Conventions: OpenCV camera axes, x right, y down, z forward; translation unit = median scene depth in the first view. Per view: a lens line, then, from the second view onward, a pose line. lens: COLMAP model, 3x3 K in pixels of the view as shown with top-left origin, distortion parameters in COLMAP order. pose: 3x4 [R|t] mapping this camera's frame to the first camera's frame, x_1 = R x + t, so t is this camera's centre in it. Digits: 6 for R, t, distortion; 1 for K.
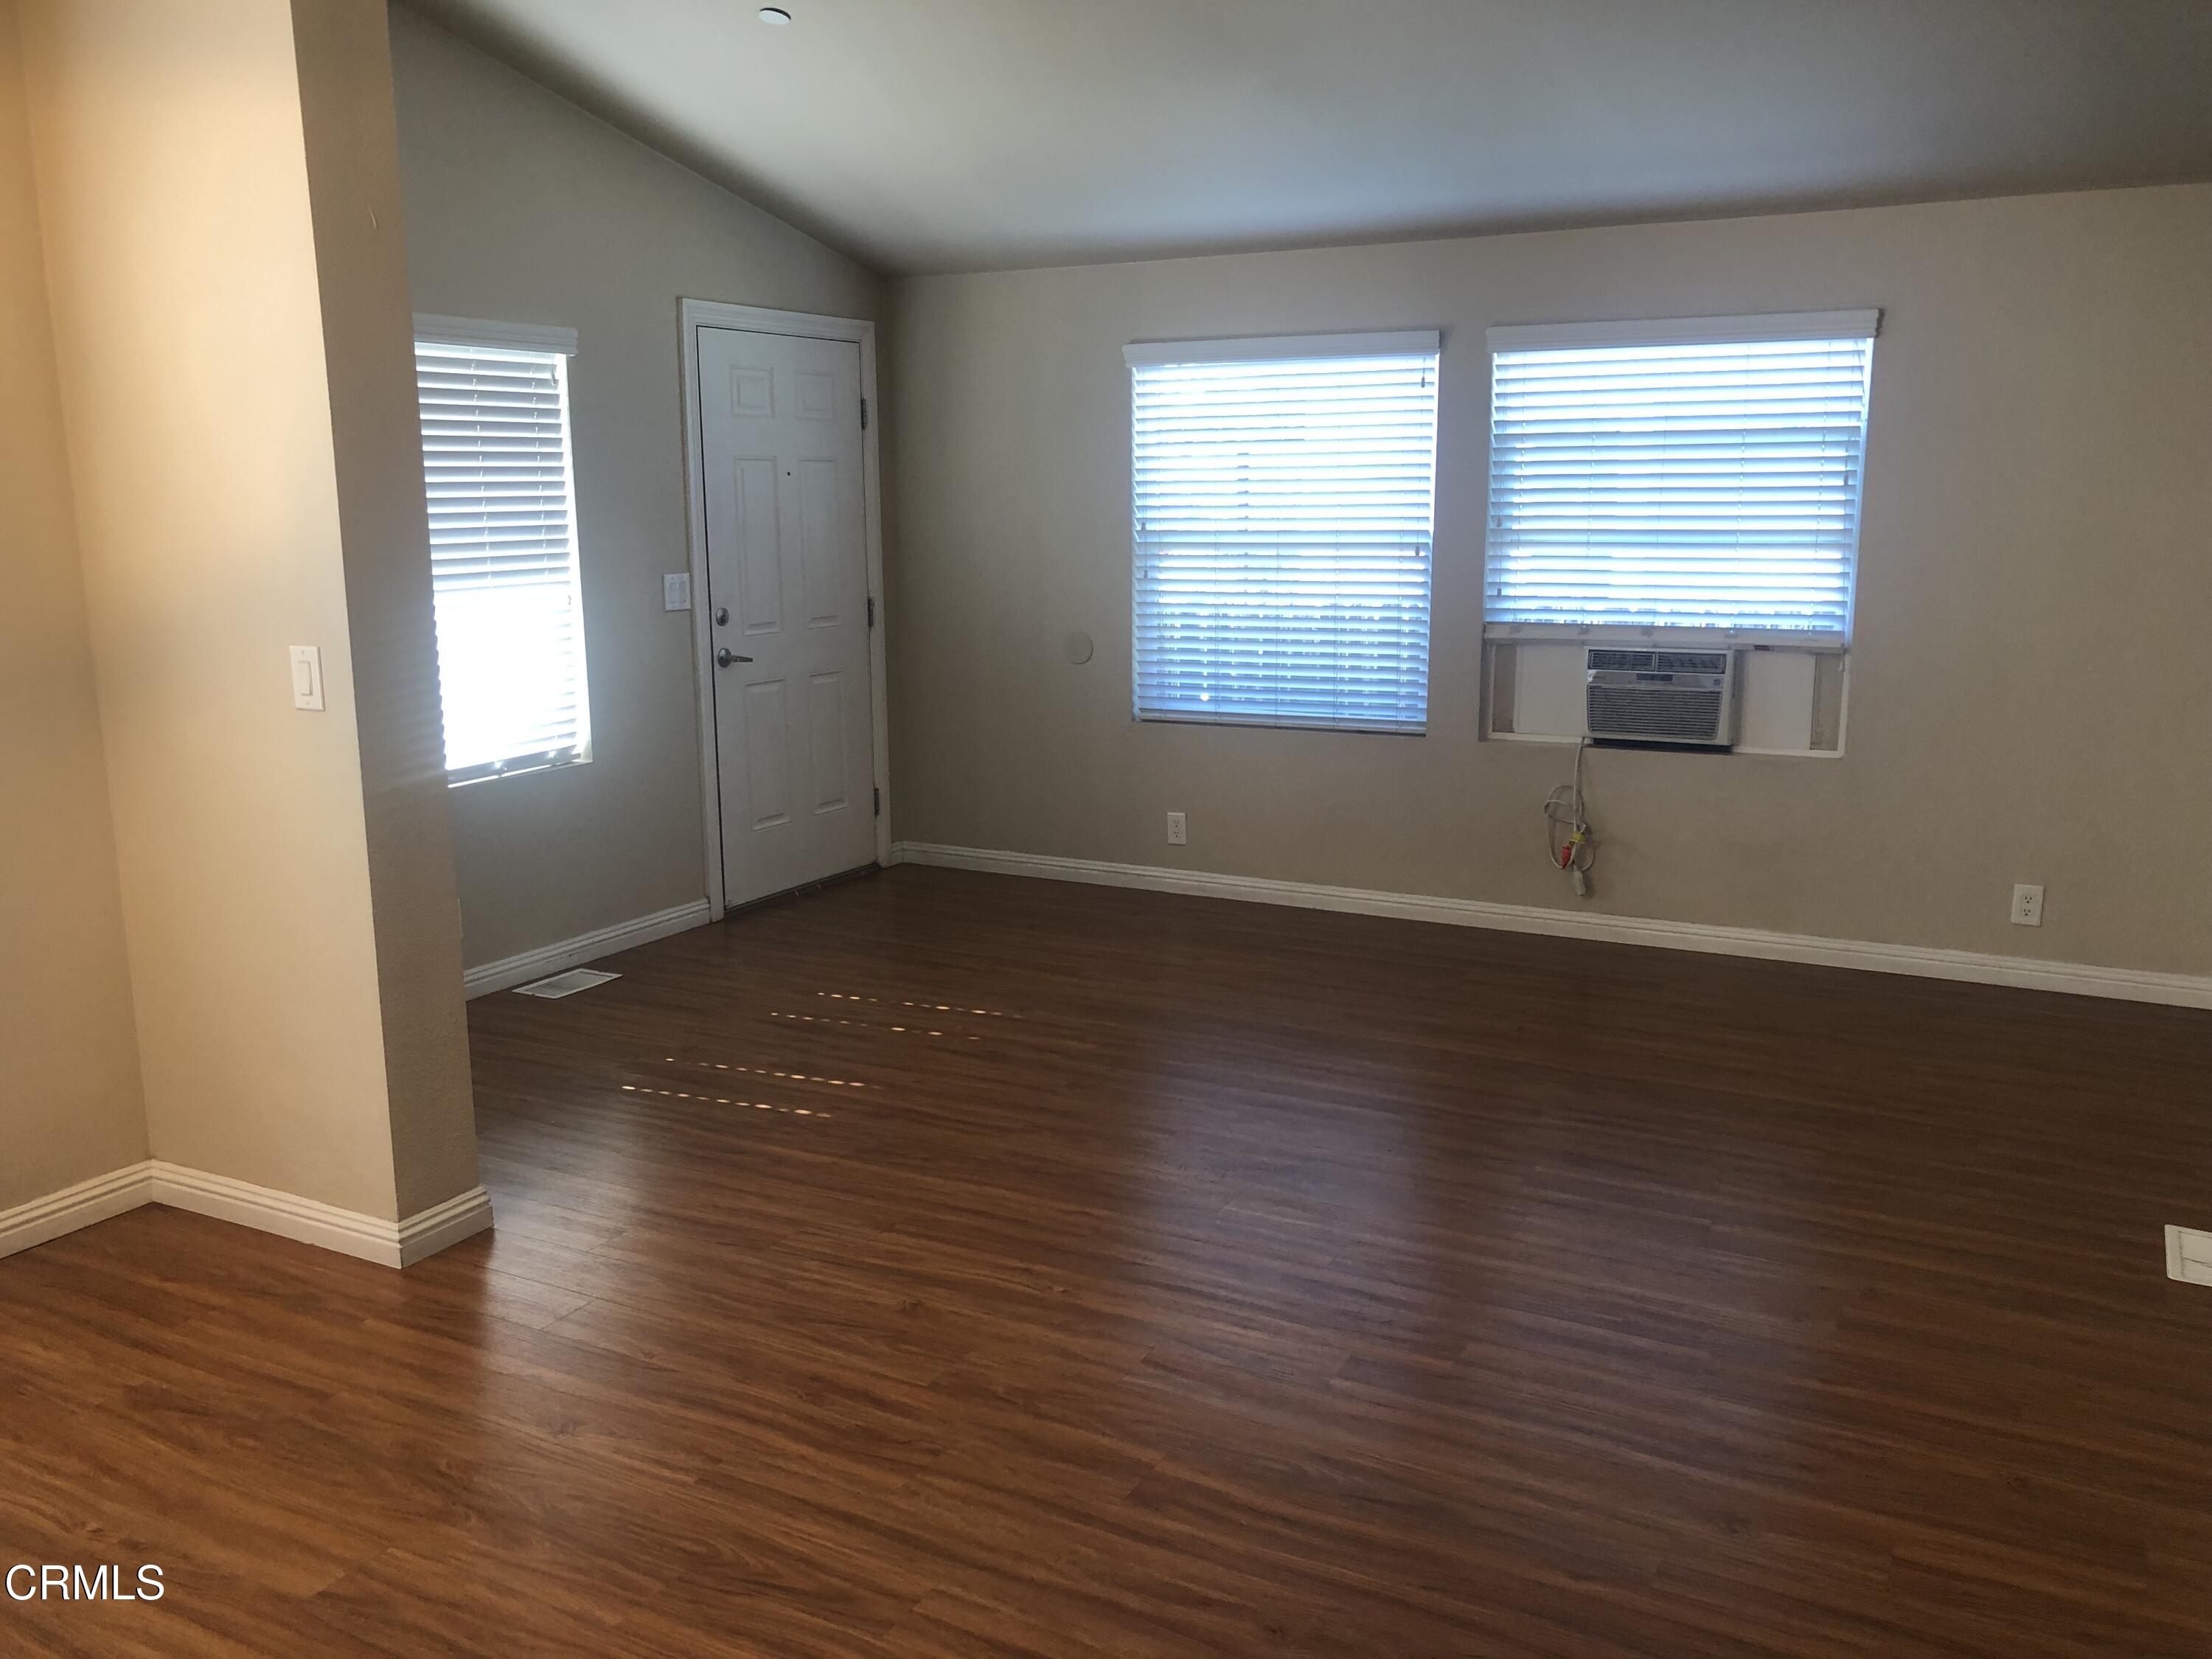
lens RADIAL K [[1808.8, 0, 1105.6], [0, 1808.8, 829.4], [0, 0, 1]] dist [0.008992, 0.004452]
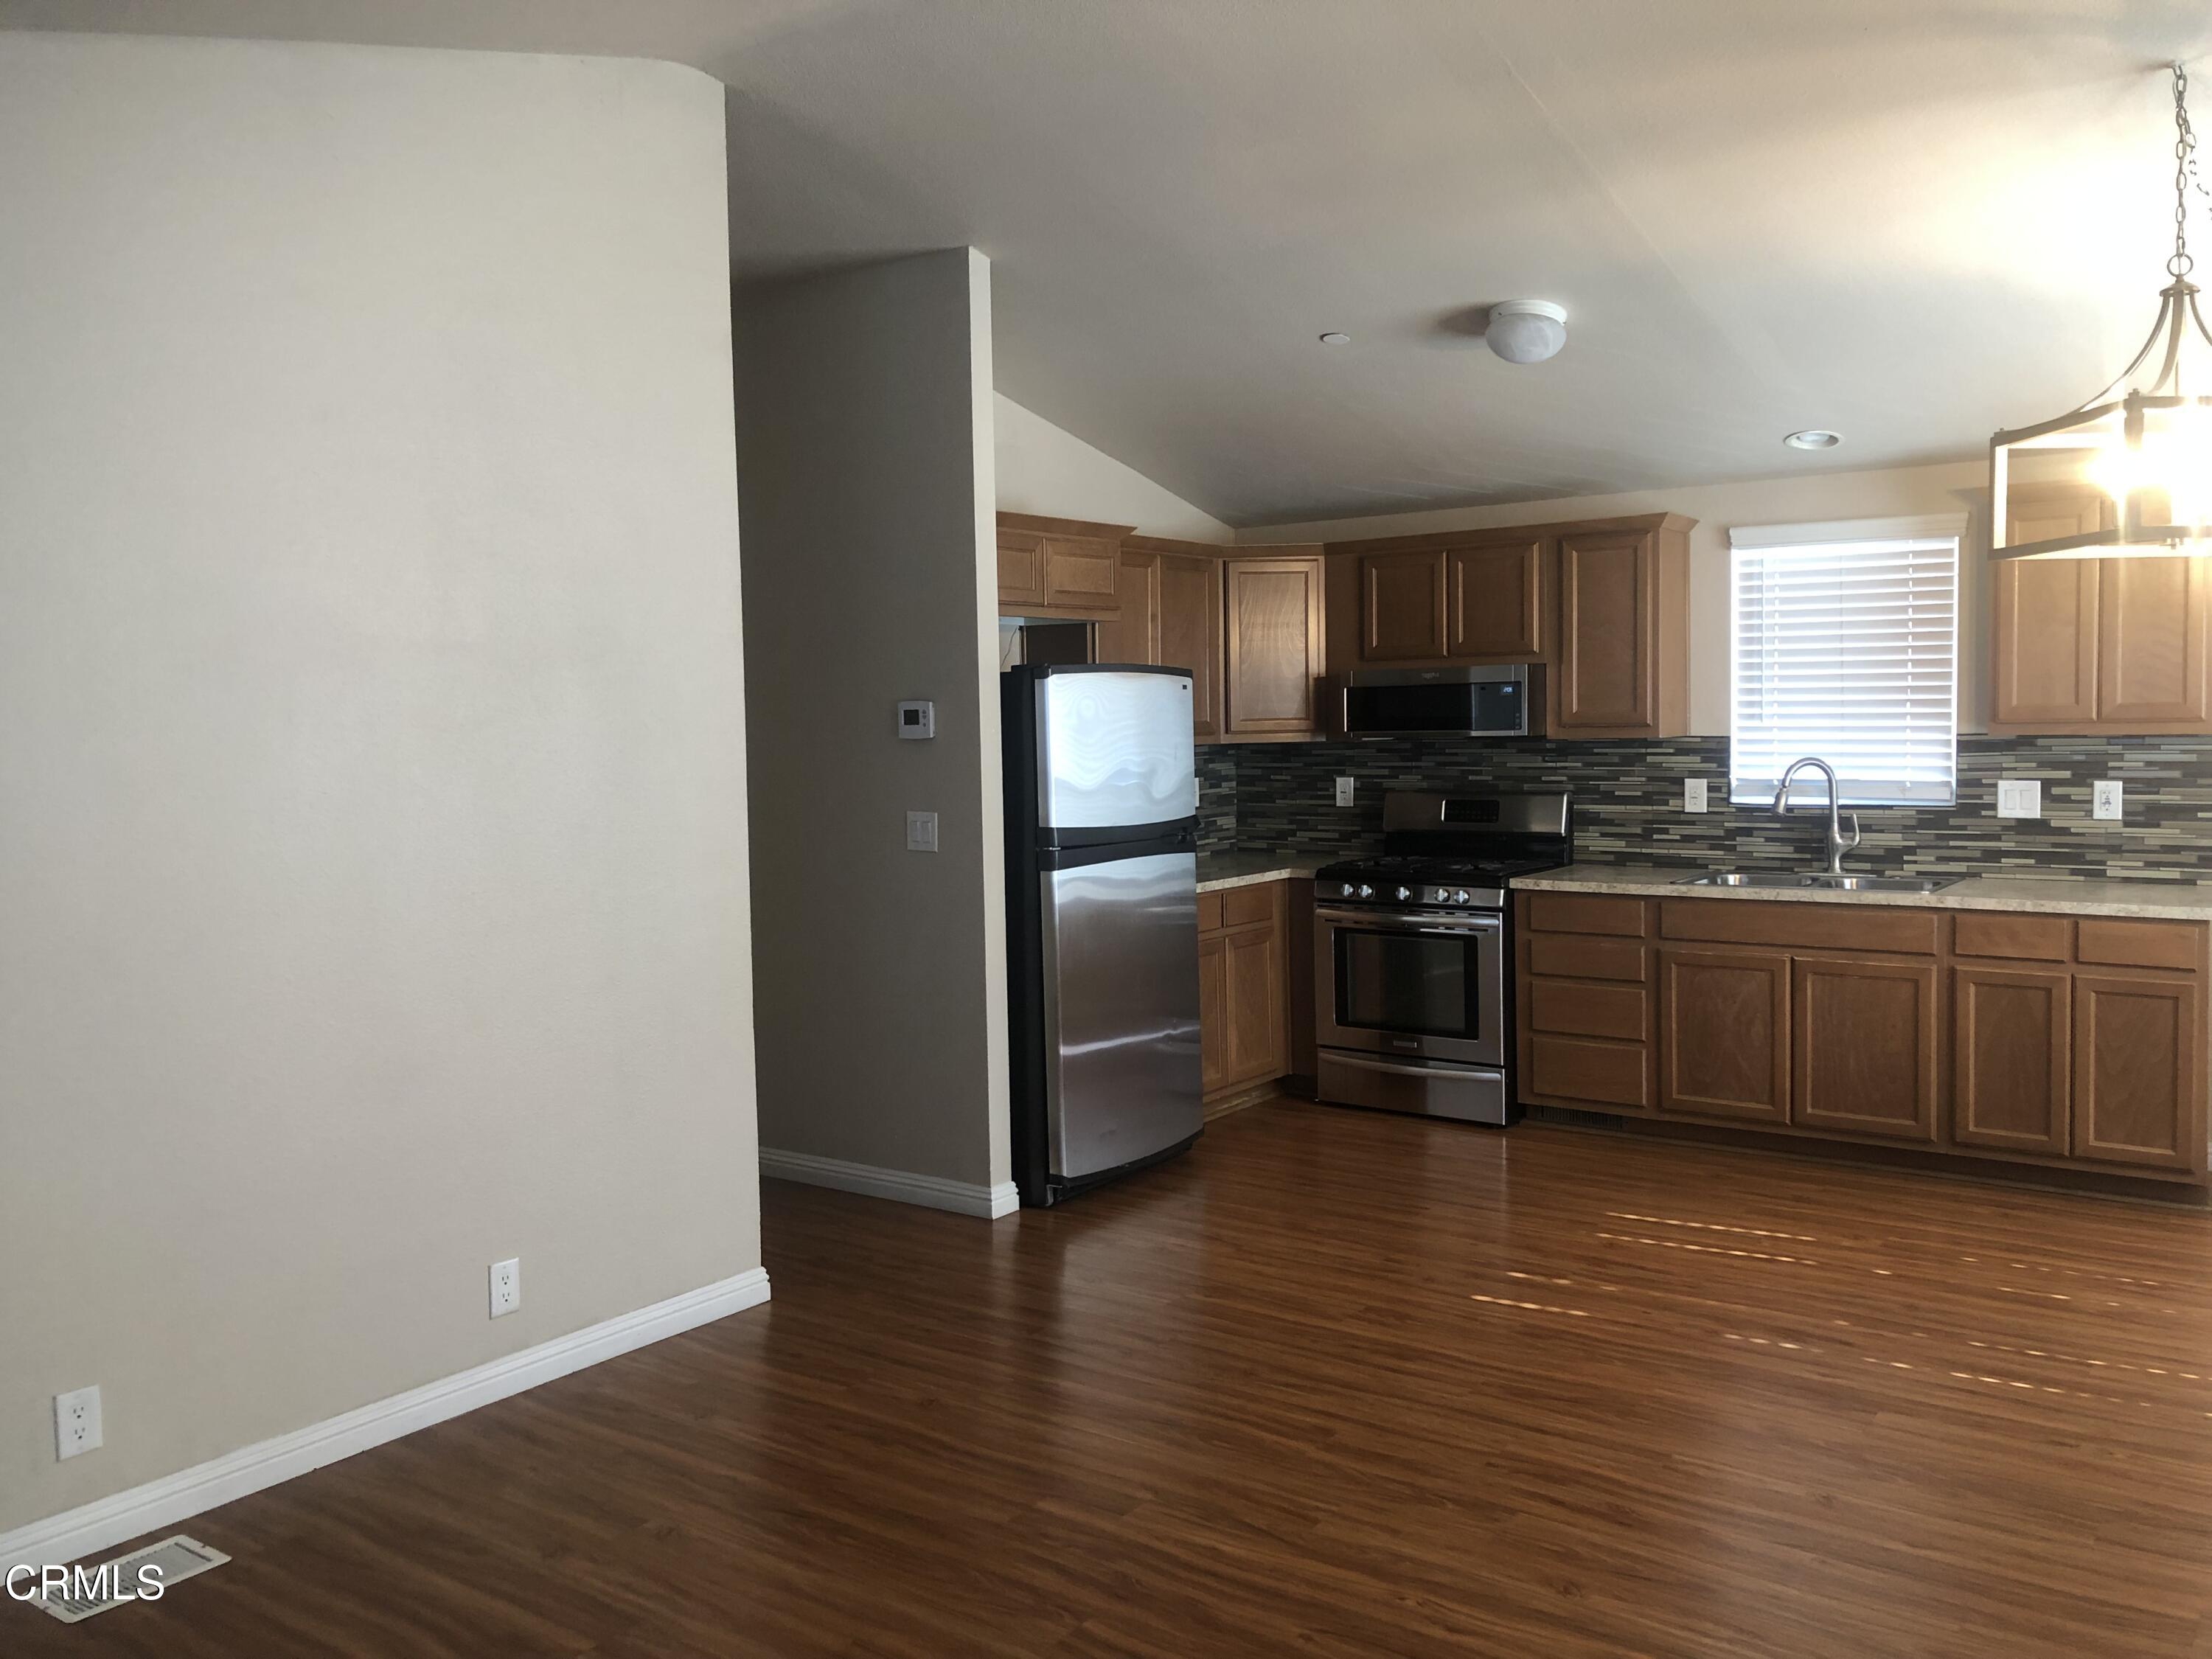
lens RADIAL K [[1808.8, 0, 1107.4], [0, 1808.8, 825.1], [0, 0, 1]] dist [0.008992, 0.004452]
pose [[-0.992395, 0.013116, 0.122397, 0.008914], [0.045515, 0.962941, 0.265843, -0.404338], [-0.114374, 0.269392, -0.956215, 1.999599]]
